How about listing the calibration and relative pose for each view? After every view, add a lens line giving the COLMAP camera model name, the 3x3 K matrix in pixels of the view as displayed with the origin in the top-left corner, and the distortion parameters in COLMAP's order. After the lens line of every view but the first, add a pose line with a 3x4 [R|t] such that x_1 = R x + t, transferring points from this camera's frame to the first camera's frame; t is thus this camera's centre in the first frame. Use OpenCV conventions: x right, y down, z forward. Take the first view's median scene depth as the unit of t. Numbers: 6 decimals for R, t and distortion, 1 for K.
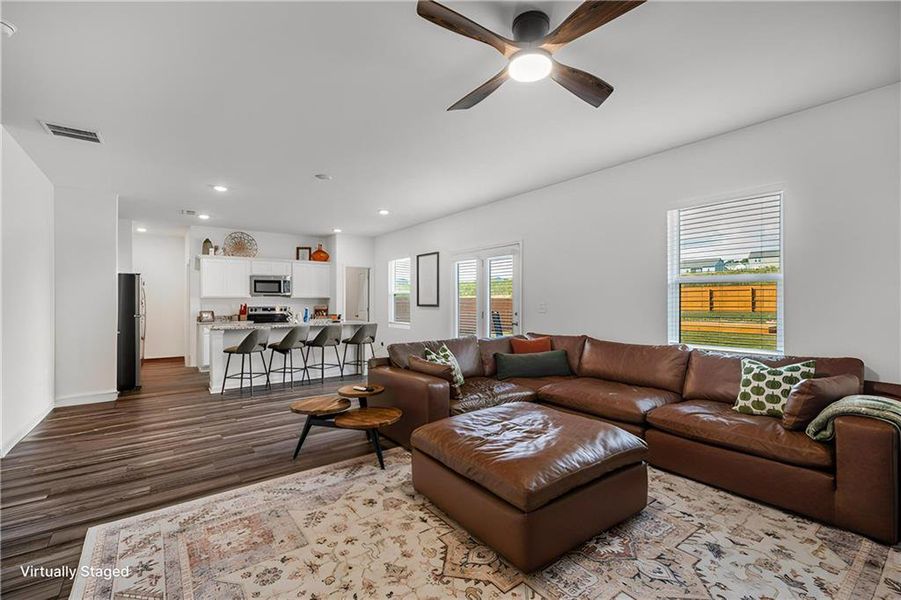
lens RADIAL K [[395.2, 0, 455.7], [0, 395.2, 301.3], [0, 0, 1]] dist [0.011106, 0.000125]
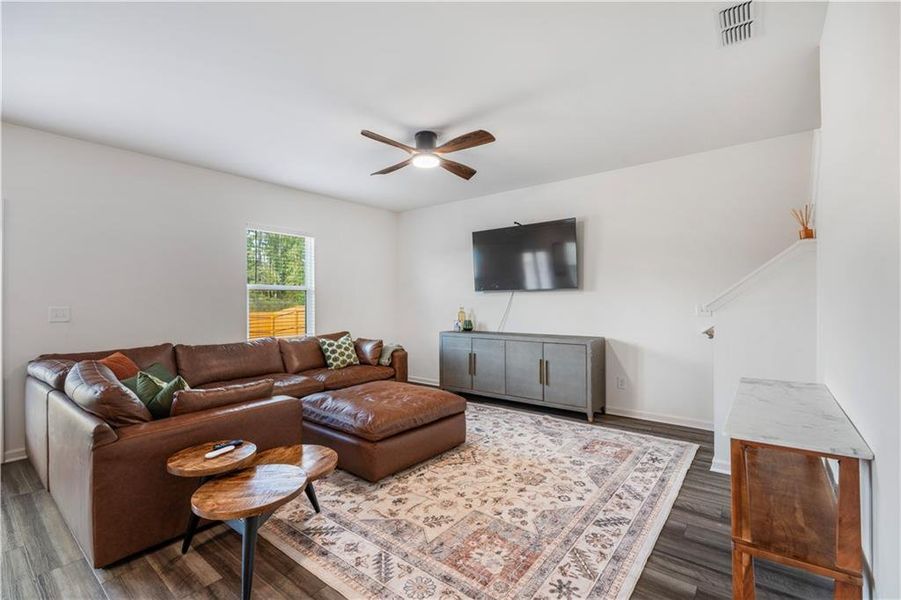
lens RADIAL K [[395.2, 0, 455.7], [0, 395.2, 301.3], [0, 0, 1]] dist [0.011106, 0.000125]
pose [[-0.255938, 0.010604, 0.966635, -1.320983], [0.003766, 0.999943, -0.009972, 0.014723], [-0.966686, 0.001089, -0.255964, 1.207335]]
